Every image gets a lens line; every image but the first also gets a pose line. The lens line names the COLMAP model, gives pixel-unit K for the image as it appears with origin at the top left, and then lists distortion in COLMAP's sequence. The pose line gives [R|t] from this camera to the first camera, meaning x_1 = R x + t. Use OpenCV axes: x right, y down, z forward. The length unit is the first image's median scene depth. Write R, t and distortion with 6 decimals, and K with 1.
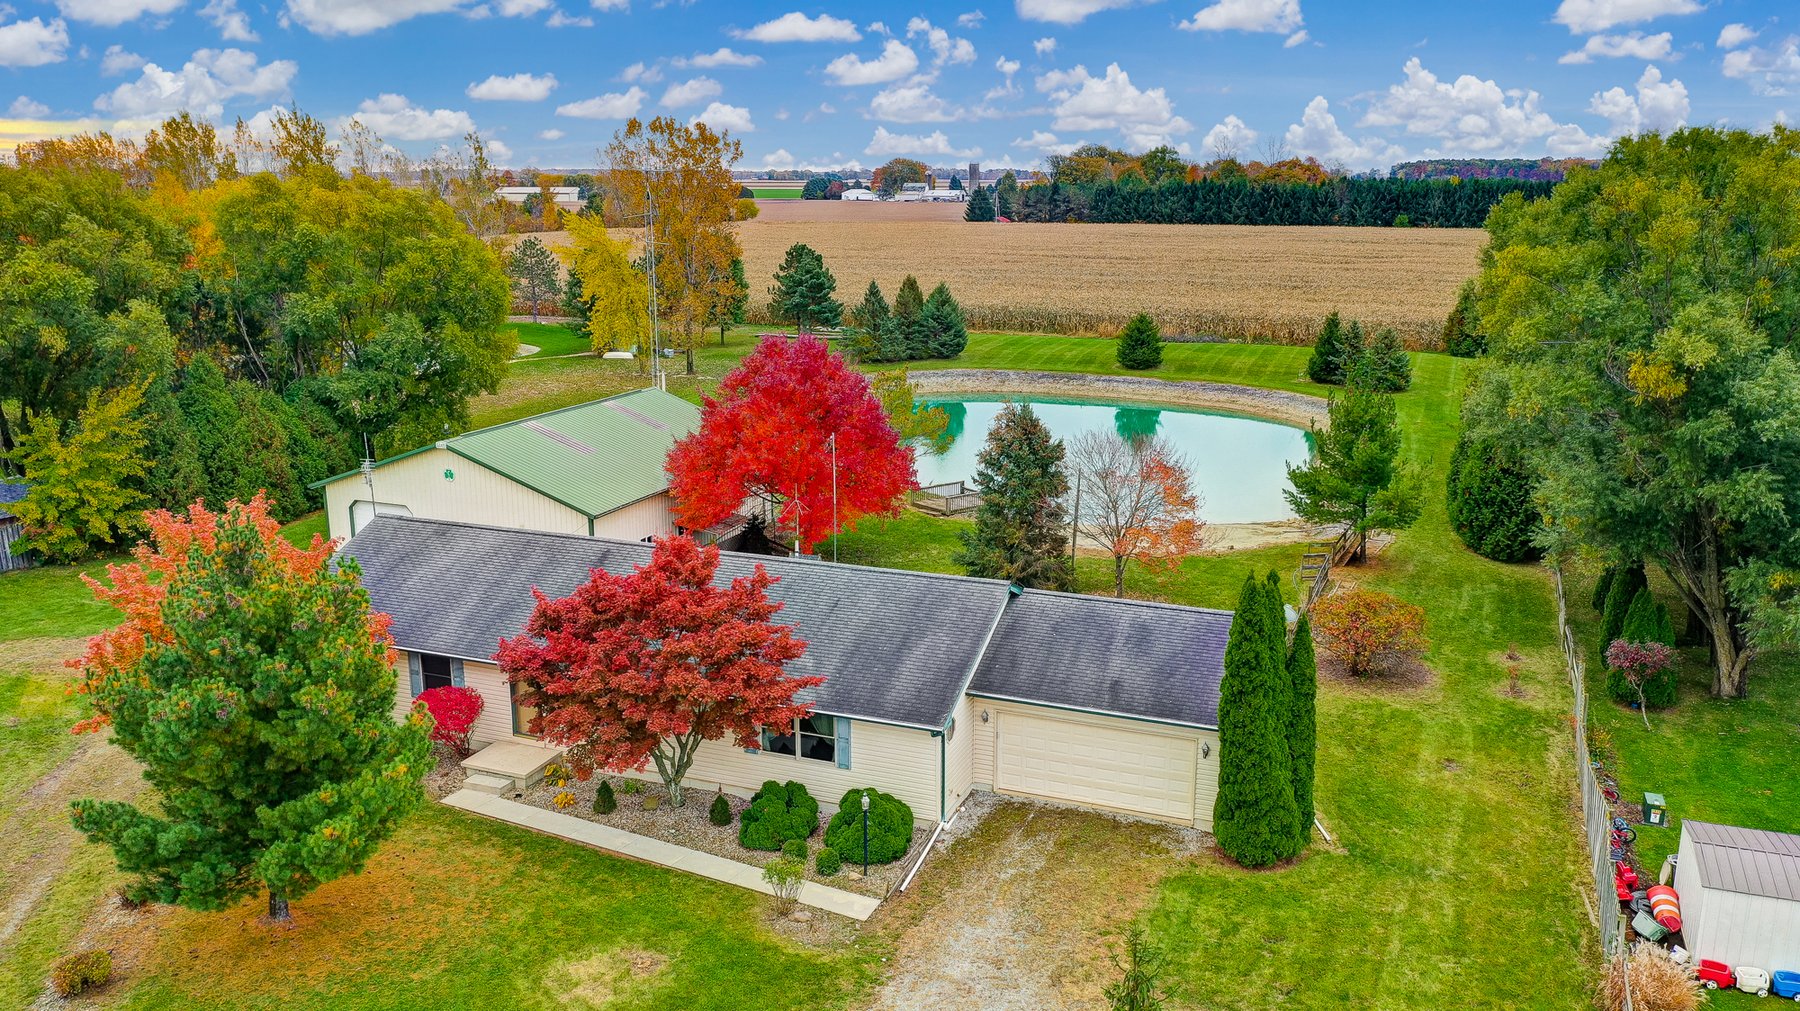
lens RADIAL K [[1386.2, 0, 902.9], [0, 1386.2, 508.1], [0, 0, 1]] dist [-0.003026, -0.002035]
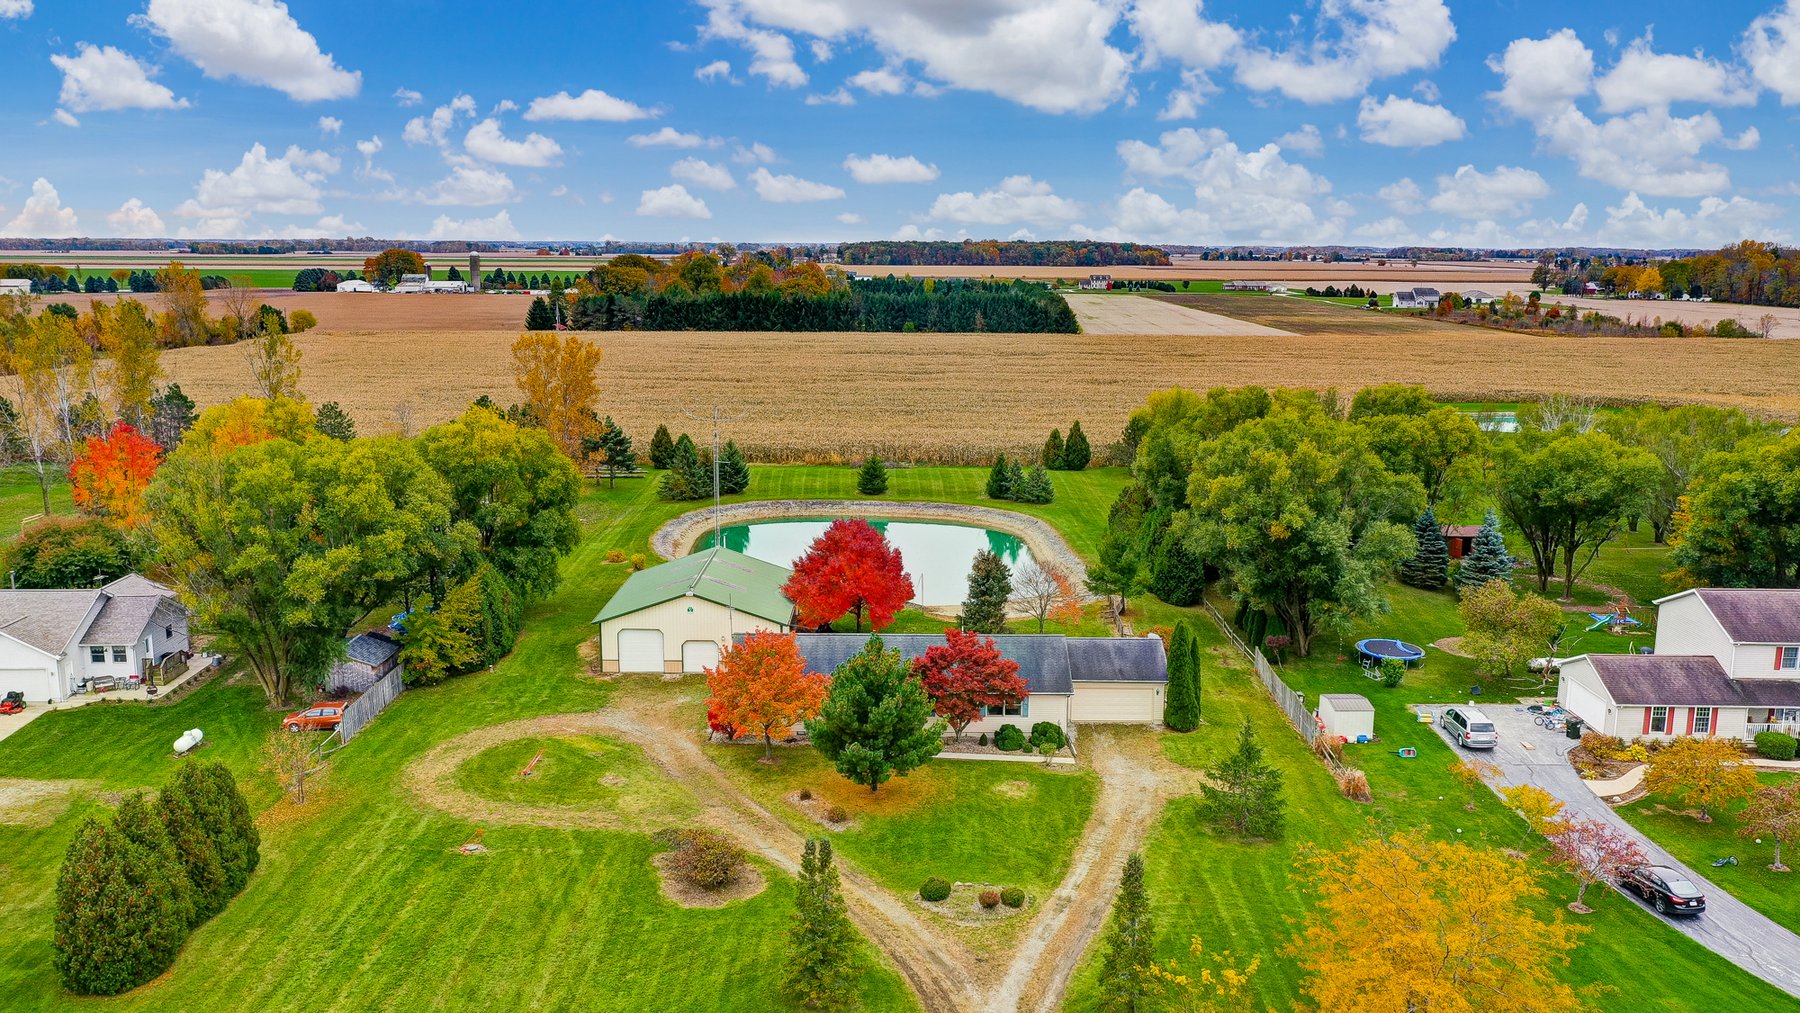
lens RADIAL K [[1386.2, 0, 902.9], [0, 1386.2, 509.1], [0, 0, 1]] dist [-0.003026, -0.002035]
pose [[0.926837, -0.062176, 0.370280, -0.368089], [0.079893, 0.996267, -0.032689, -0.037199], [-0.366865, 0.059880, 0.928345, -0.394876]]
